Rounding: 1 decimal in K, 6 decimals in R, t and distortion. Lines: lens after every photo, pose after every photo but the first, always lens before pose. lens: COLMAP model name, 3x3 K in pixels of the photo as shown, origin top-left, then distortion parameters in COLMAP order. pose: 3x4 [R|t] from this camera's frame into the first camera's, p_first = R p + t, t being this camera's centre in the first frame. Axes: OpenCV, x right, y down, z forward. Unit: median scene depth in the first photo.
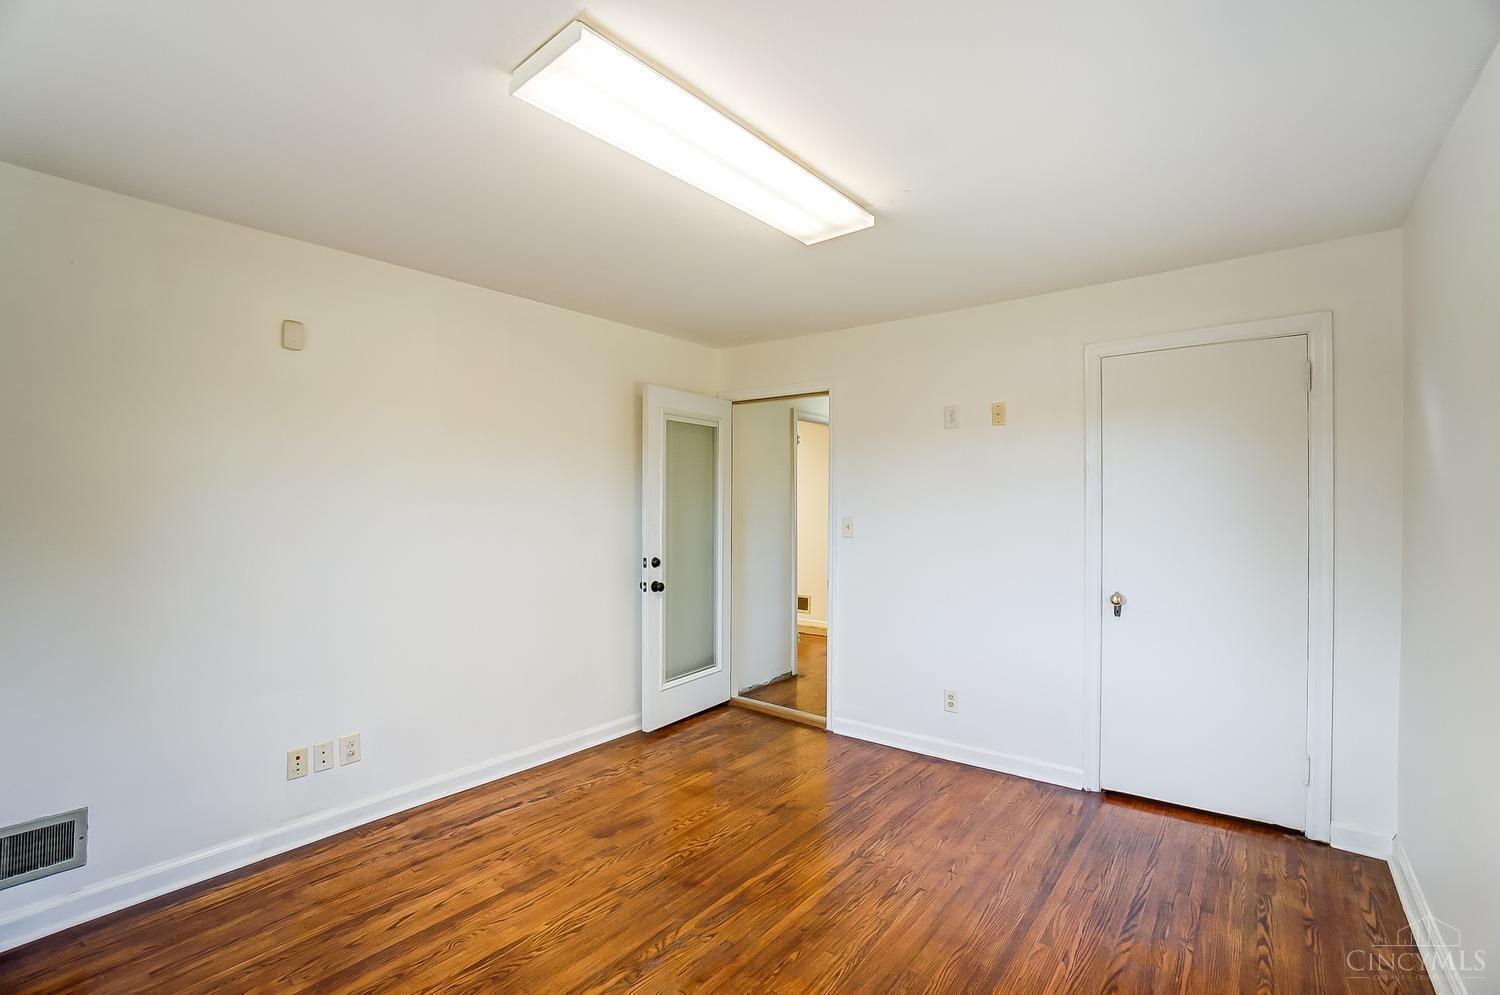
lens RADIAL K [[655.5, 0, 750.0], [0, 655.5, 497.5], [0, 0, 1]] dist [-0.069947, 0.017302]
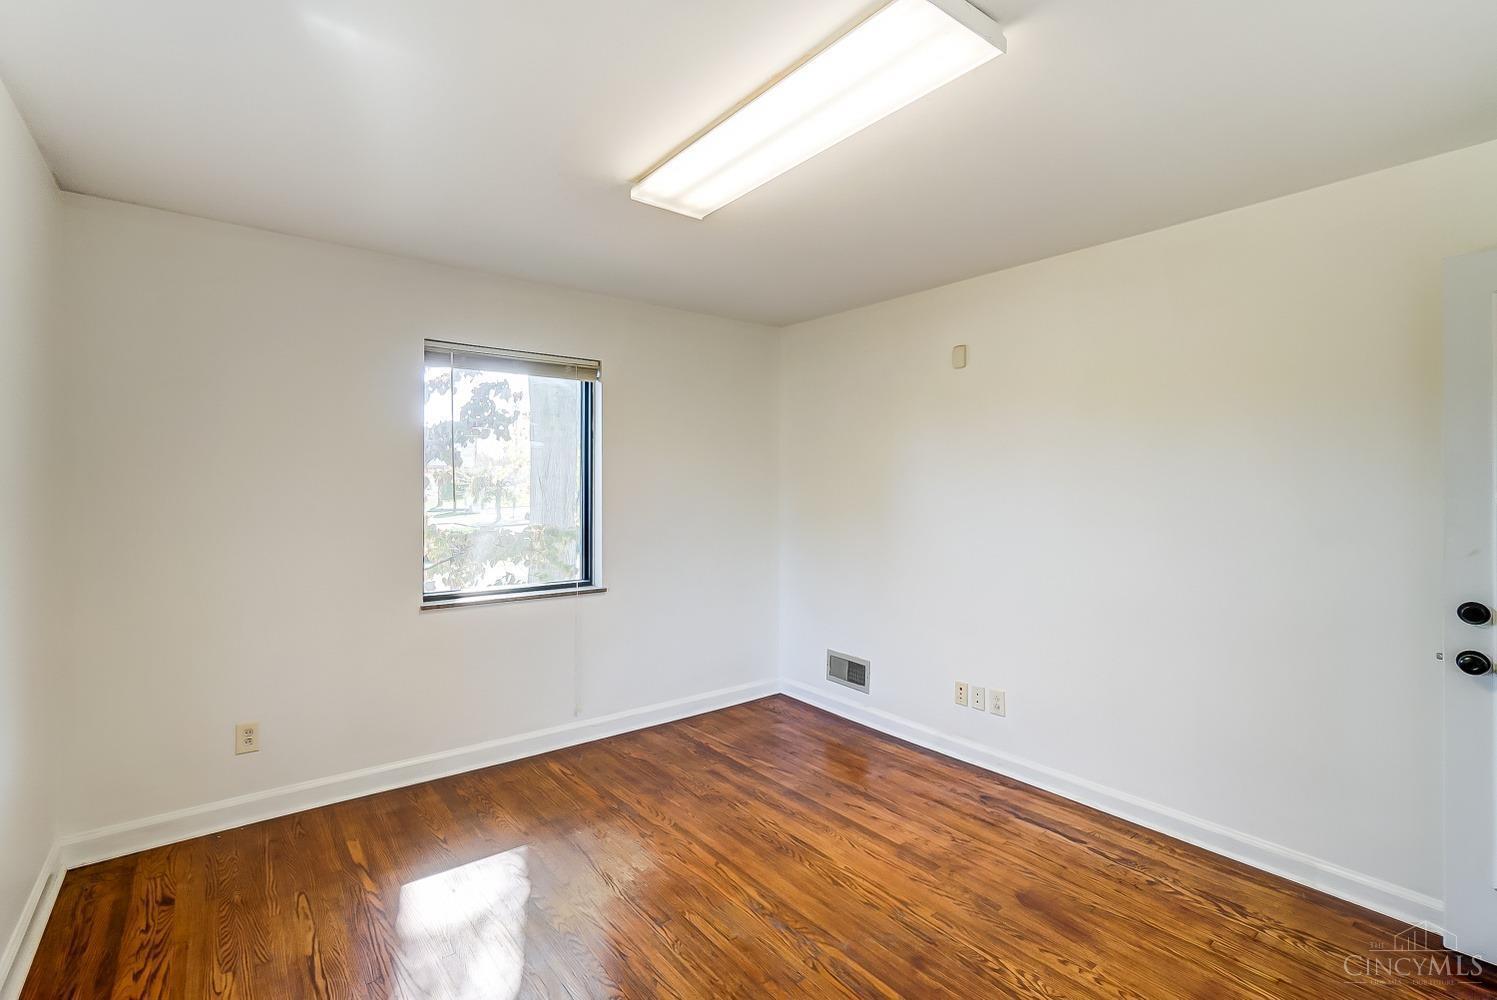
lens RADIAL K [[691.0, 0, 748.5], [0, 691.0, 475.1], [0, 0, 1]] dist [-0.004277, -0.000488]
pose [[-0.216853, -0.008059, -0.976171, 0.809984], [0.003768, 0.999952, -0.009093, -0.002210], [0.976197, -0.005650, -0.216813, 0.988977]]
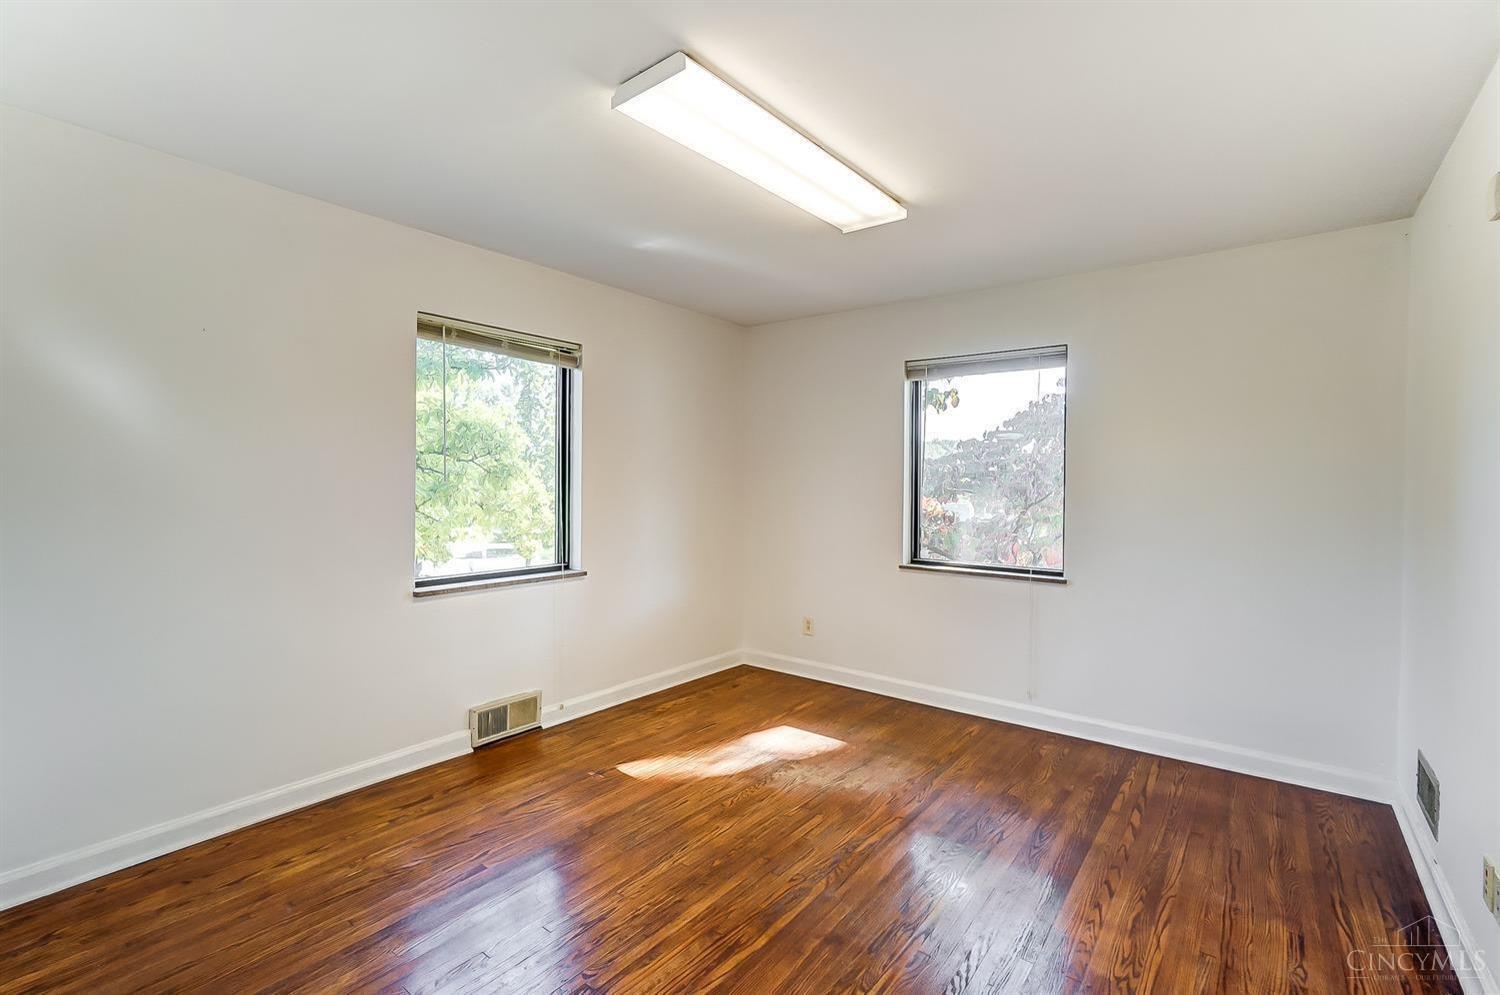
lens RADIAL K [[678.2, 0, 750.0], [0, 678.2, 497.5], [0, 0, 1]] dist [-0.034157, 0.019542]
pose [[-0.999816, -0.010219, -0.016213, 0.030225], [-0.010393, 0.999889, 0.010648, 0.047313], [0.016103, 0.010815, -0.999812, 1.835650]]
